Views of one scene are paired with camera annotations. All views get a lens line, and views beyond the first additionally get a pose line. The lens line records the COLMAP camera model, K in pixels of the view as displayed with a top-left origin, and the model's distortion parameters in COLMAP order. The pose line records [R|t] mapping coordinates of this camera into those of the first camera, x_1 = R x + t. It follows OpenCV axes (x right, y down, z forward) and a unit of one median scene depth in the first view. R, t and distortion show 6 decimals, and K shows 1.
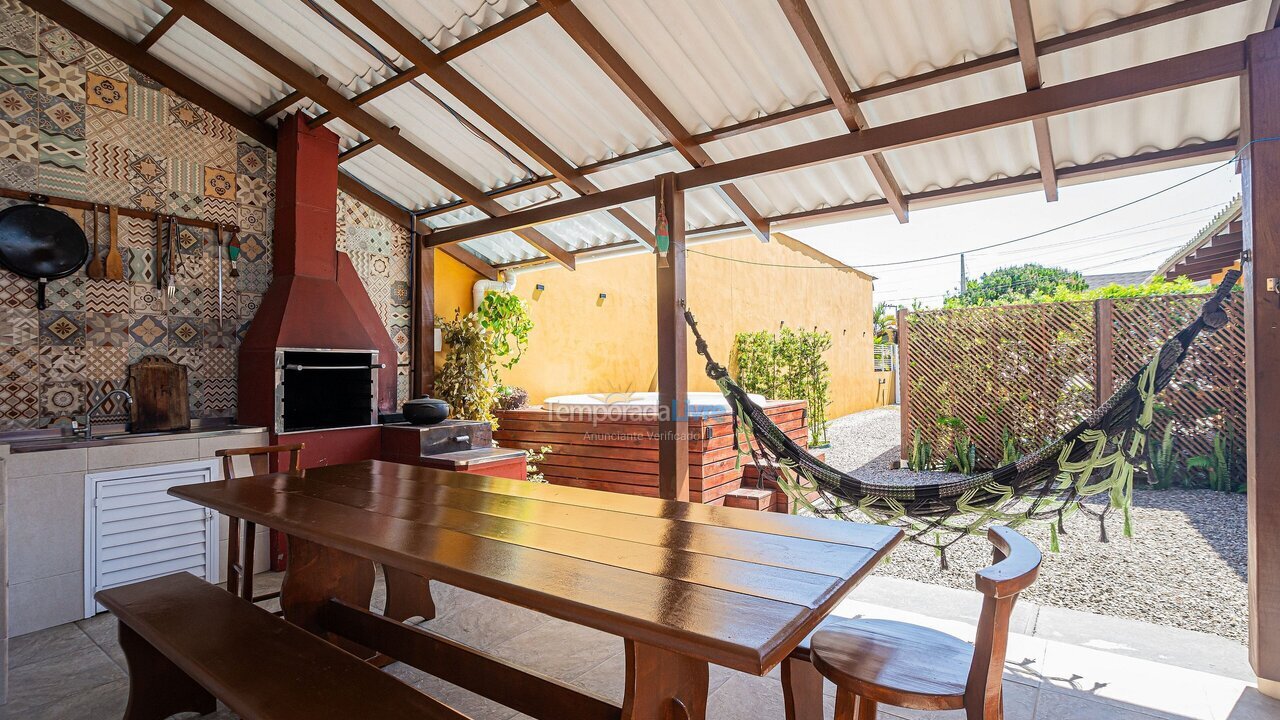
lens RADIAL K [[620.7, 0, 635.5], [0, 620.7, 363.1], [0, 0, 1]] dist [-0.043064, 0.021582]
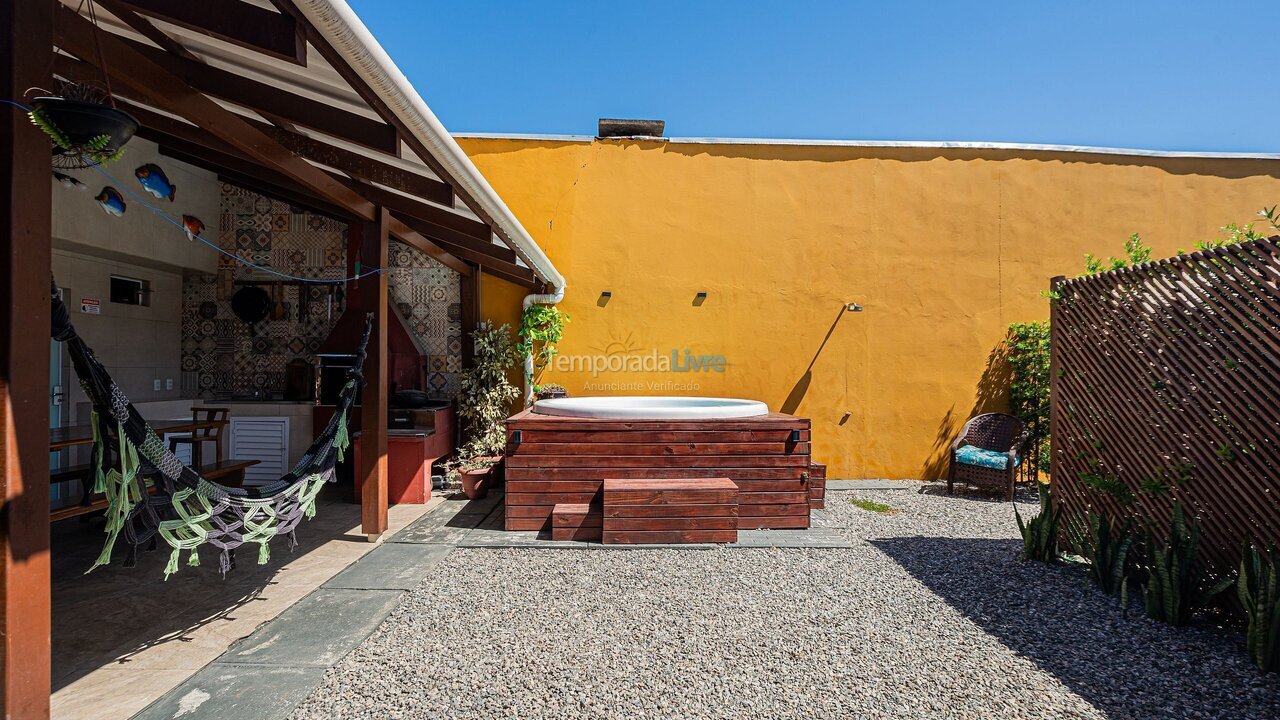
lens RADIAL K [[620.7, 0, 633.4], [0, 620.7, 365.4], [0, 0, 1]] dist [-0.043064, 0.021582]
pose [[0.603676, 0.009671, -0.797171, 1.261070], [-0.006004, 0.999953, 0.007585, -0.012761], [0.797207, 0.000208, 0.603706, 0.669428]]
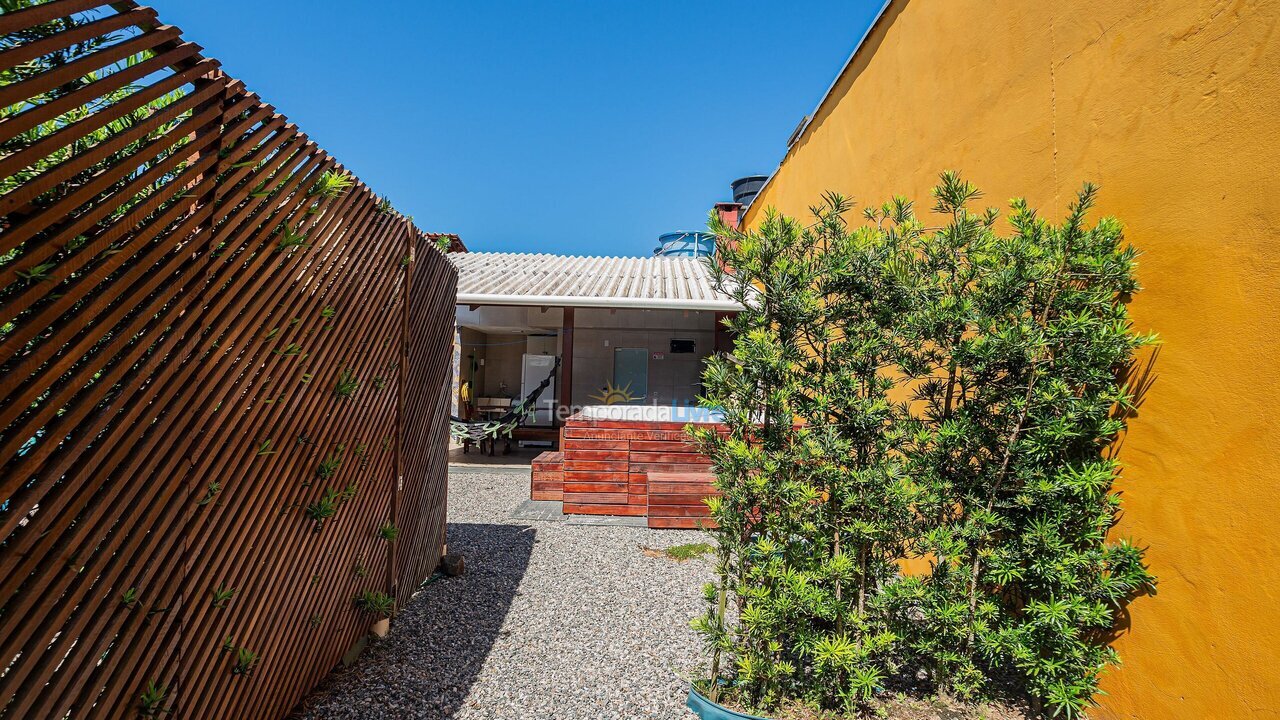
lens RADIAL K [[640.2, 0, 632.4], [0, 640.2, 359.3], [0, 0, 1]] dist [-0.033530, 0.014630]
pose [[-0.816588, -0.037600, -0.575995, 1.218451], [-0.011222, 0.998722, -0.049286, 0.037983], [0.577112, -0.033782, -0.815966, 3.038527]]
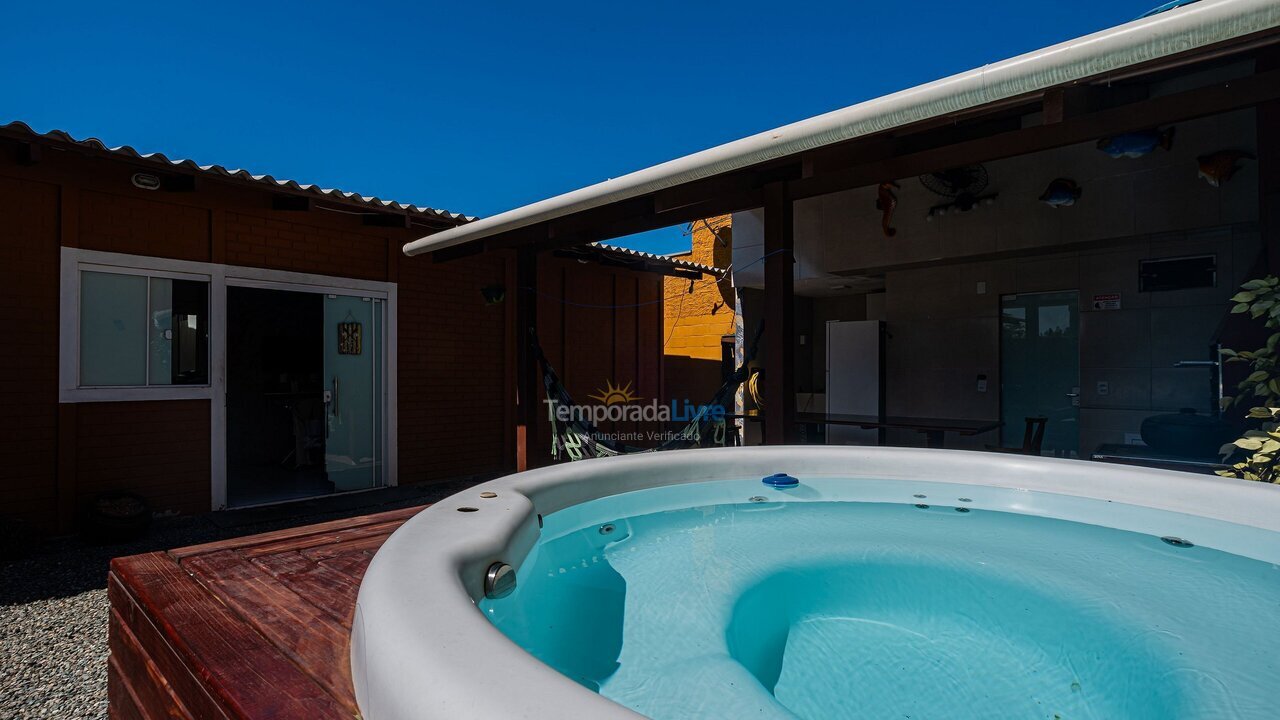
lens RADIAL K [[620.7, 0, 638.6], [0, 620.7, 362.9], [0, 0, 1]] dist [-0.043064, 0.021582]
pose [[-0.992963, 0.016621, 0.117251, 0.168198], [0.014272, 0.999681, -0.020842, 0.012607], [-0.117560, -0.019022, -0.992884, 2.002683]]
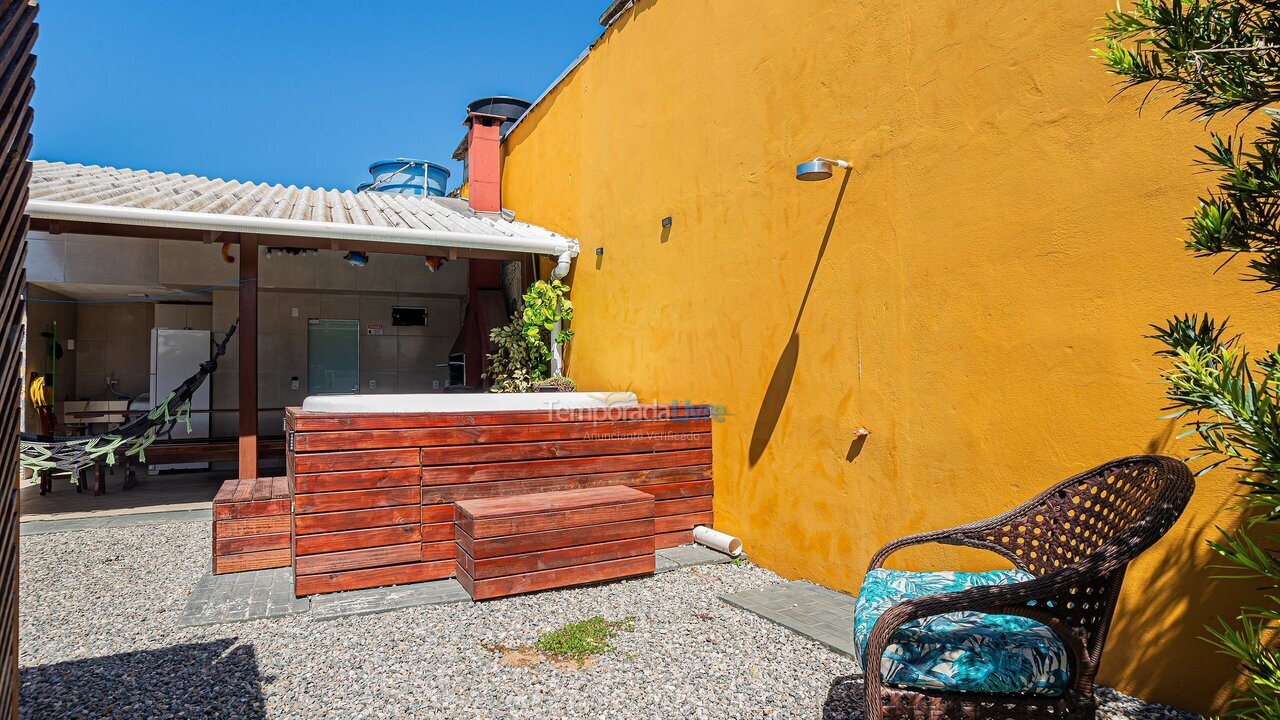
lens RADIAL K [[701.2, 0, 632.4], [0, 701.2, 362.7], [0, 0, 1]] dist [-0.038067, 0.019024]
pose [[-0.472677, -0.011163, -0.881165, 1.035565], [0.028905, 0.999185, -0.028164, 0.075375], [0.880761, -0.038783, -0.471970, 2.491653]]
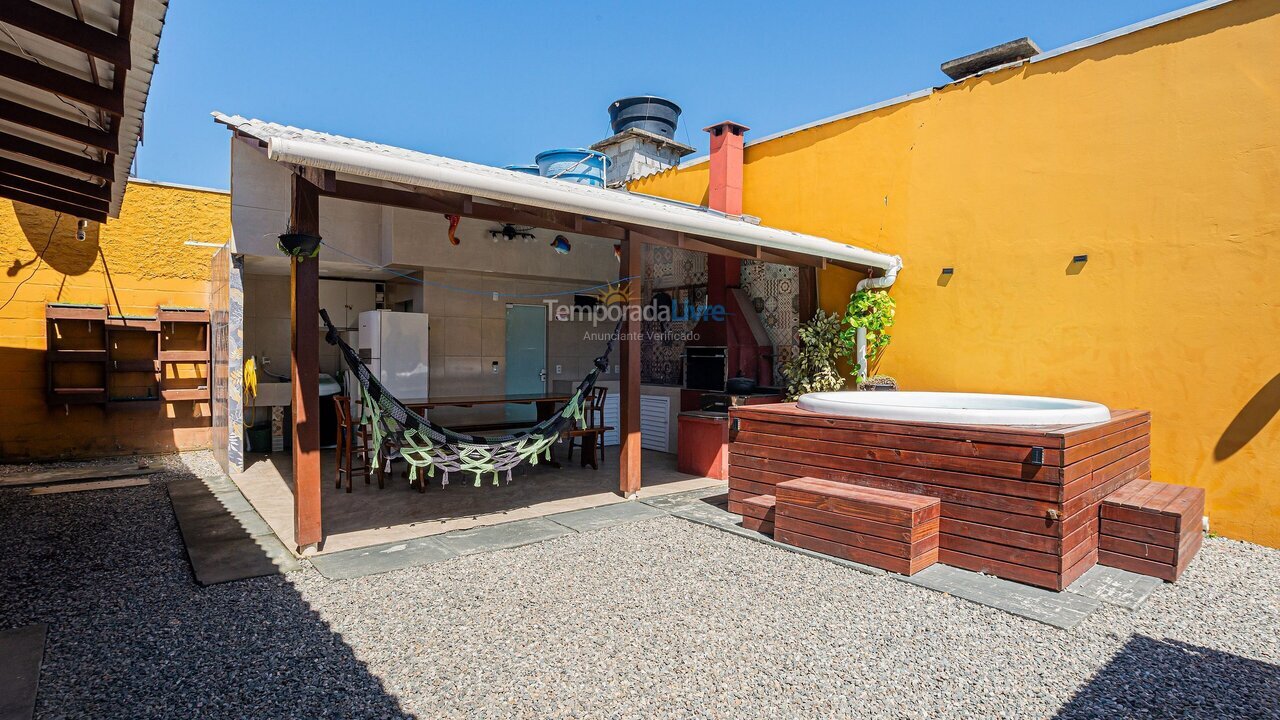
lens RADIAL K [[640.2, 0, 637.2], [0, 640.2, 361.3], [0, 0, 1]] dist [-0.033530, 0.014630]
pose [[-0.247020, 0.022978, -0.968738, 1.483424], [0.005878, 0.999736, 0.022214, -0.022768], [0.968993, -0.000207, -0.247089, 1.359925]]
